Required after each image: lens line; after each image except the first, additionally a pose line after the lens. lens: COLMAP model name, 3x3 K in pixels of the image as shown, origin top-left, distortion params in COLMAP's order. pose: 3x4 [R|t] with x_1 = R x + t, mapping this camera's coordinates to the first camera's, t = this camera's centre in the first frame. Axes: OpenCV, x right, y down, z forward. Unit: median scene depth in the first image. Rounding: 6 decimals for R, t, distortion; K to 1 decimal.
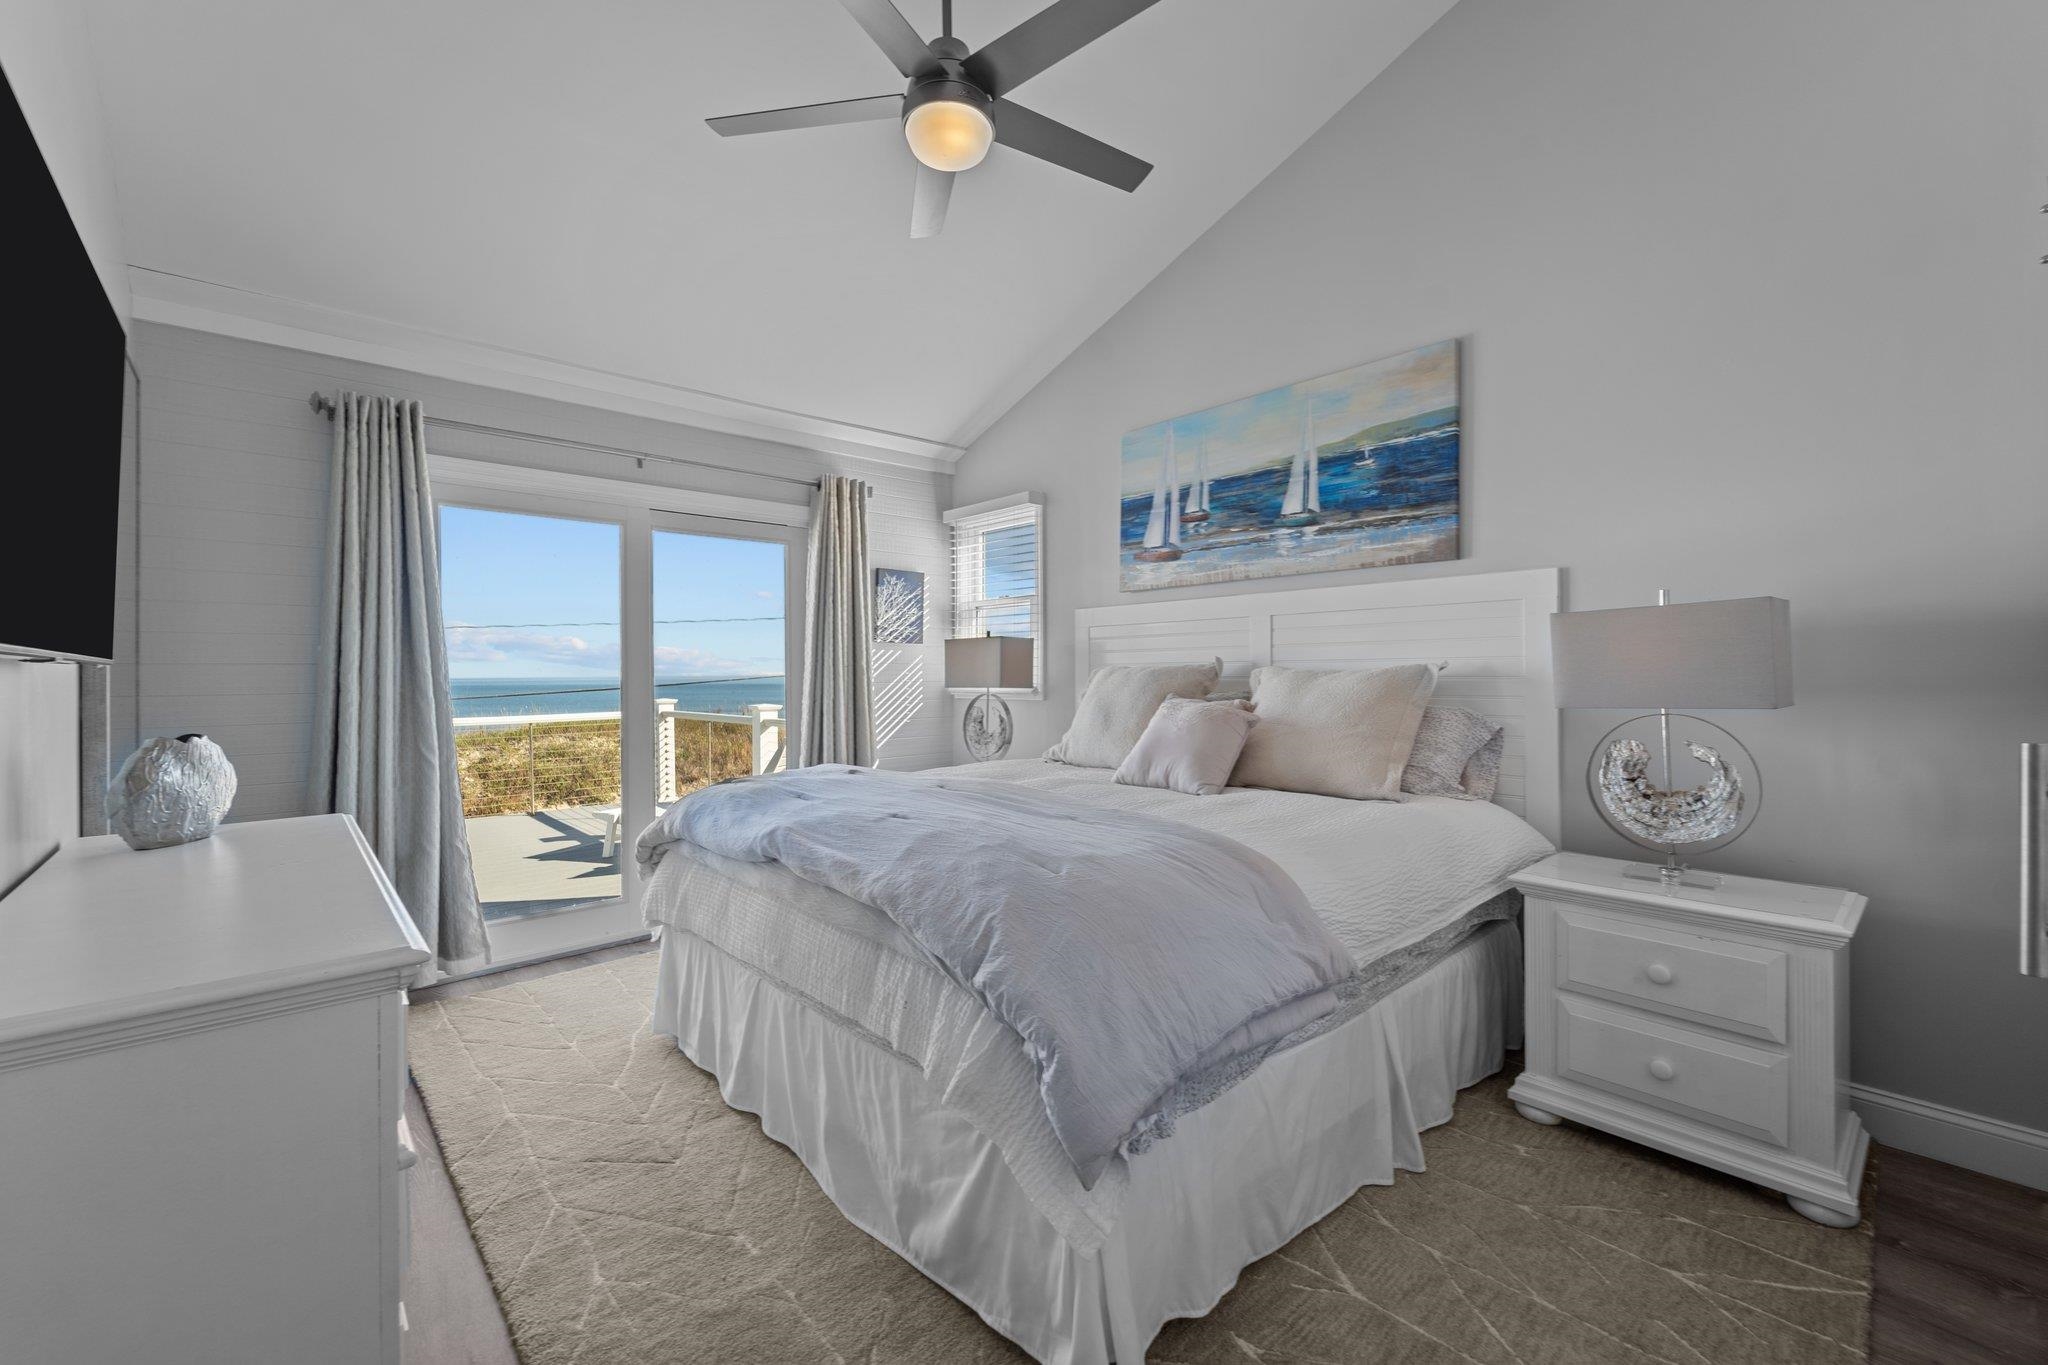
lens RADIAL K [[827.8, 0, 1033.2], [0, 827.8, 672.1], [0, 0, 1]] dist [0.009030, -0.000366]
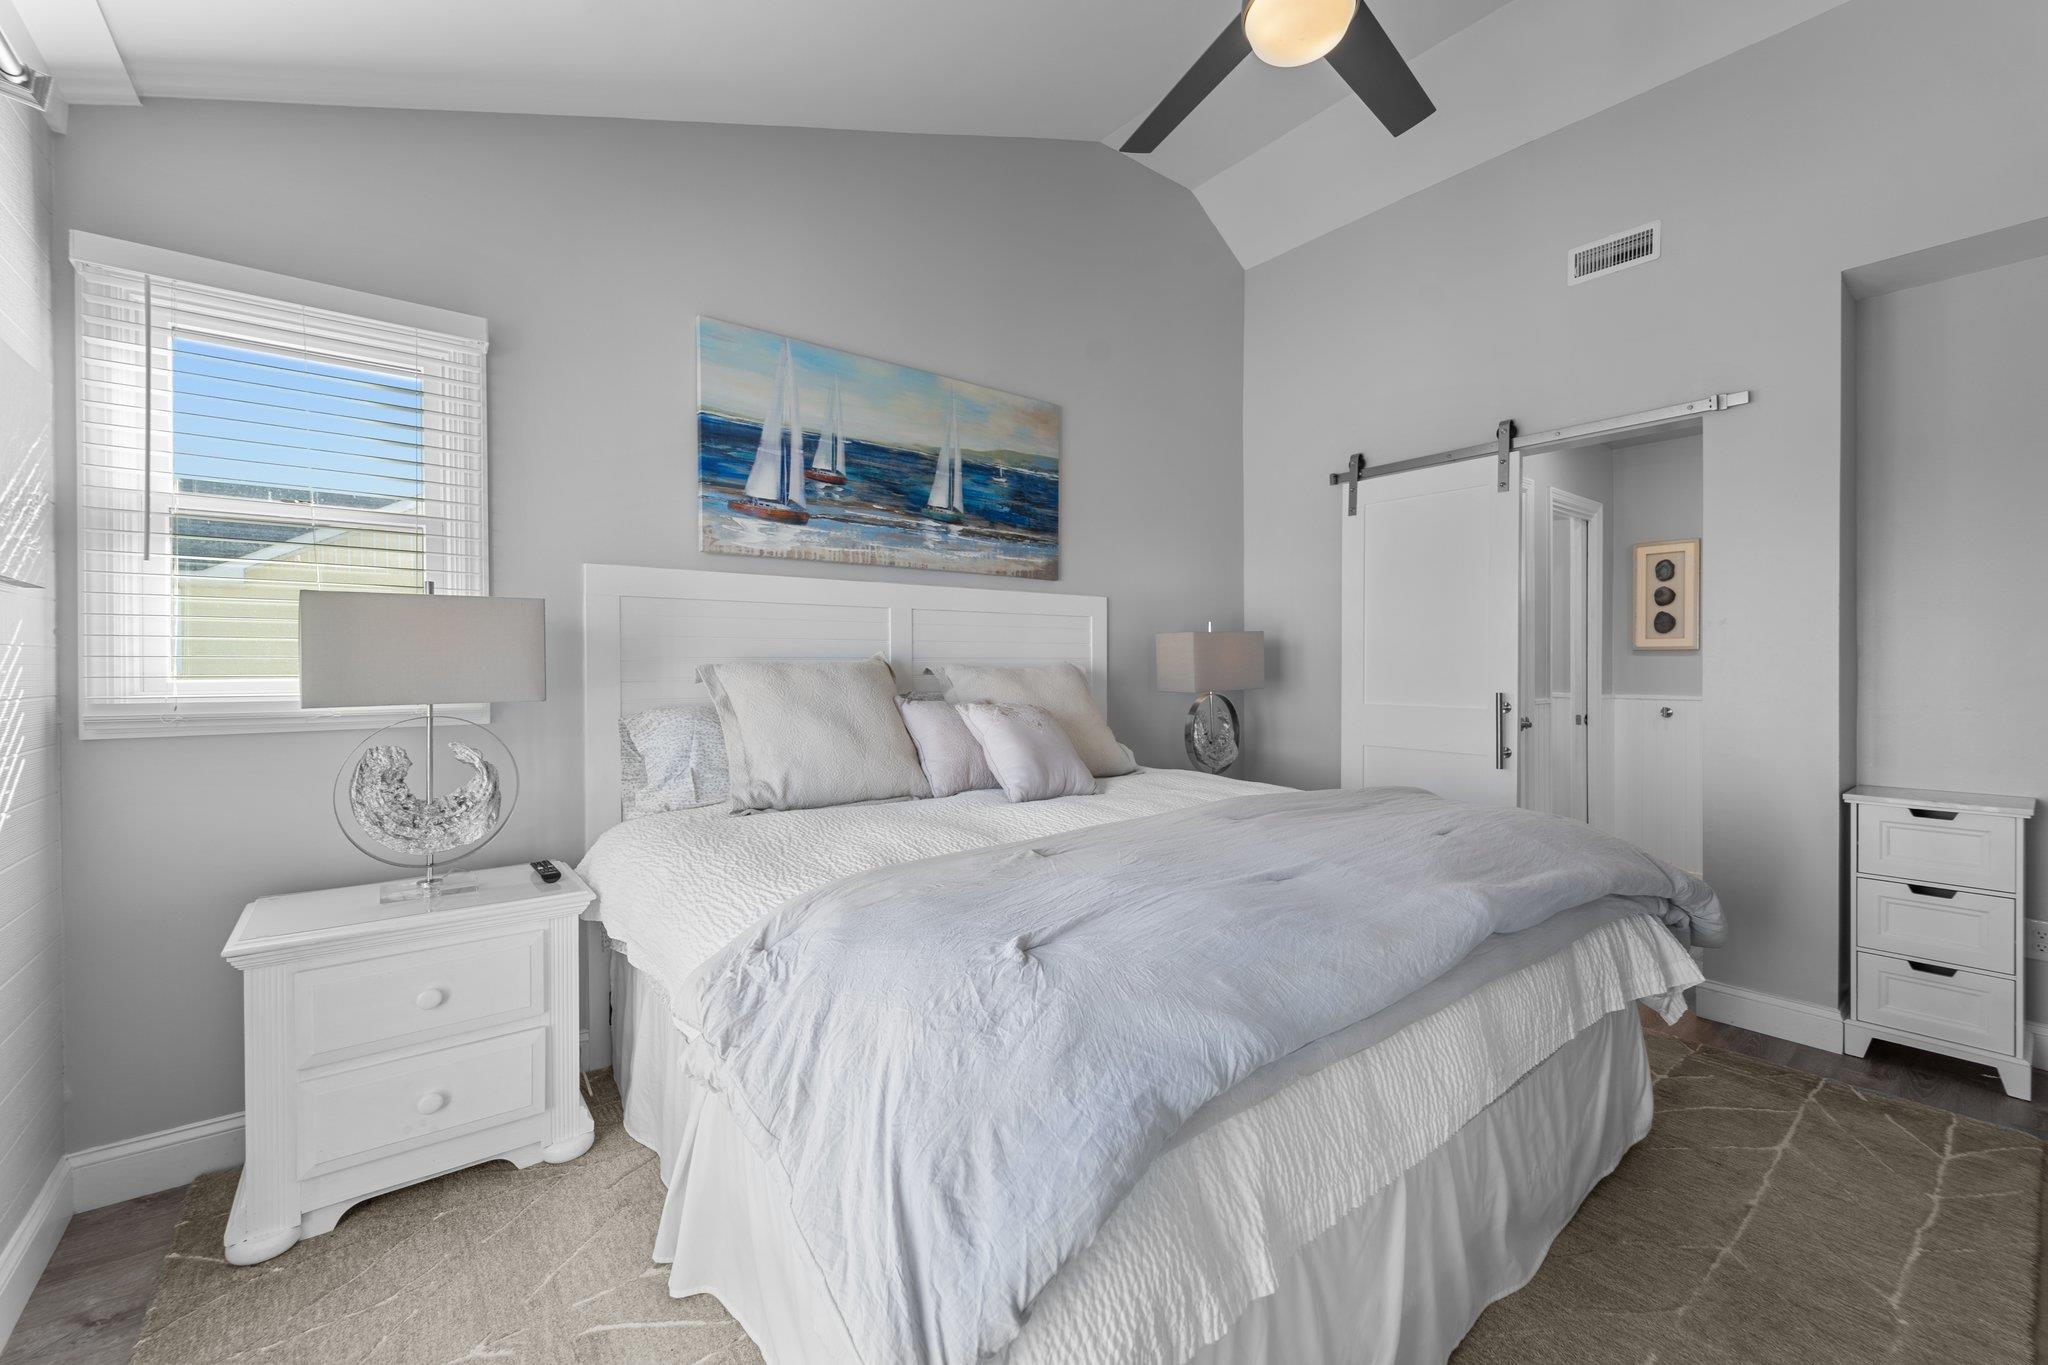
lens RADIAL K [[827.8, 0, 1031.7], [0, 827.8, 670.4], [0, 0, 1]] dist [0.009030, -0.000366]
pose [[0.072565, 0.004652, 0.997353, -0.637788], [0.008224, 0.999952, -0.005263, 0.006140], [-0.997330, 0.008584, 0.072523, 0.810554]]
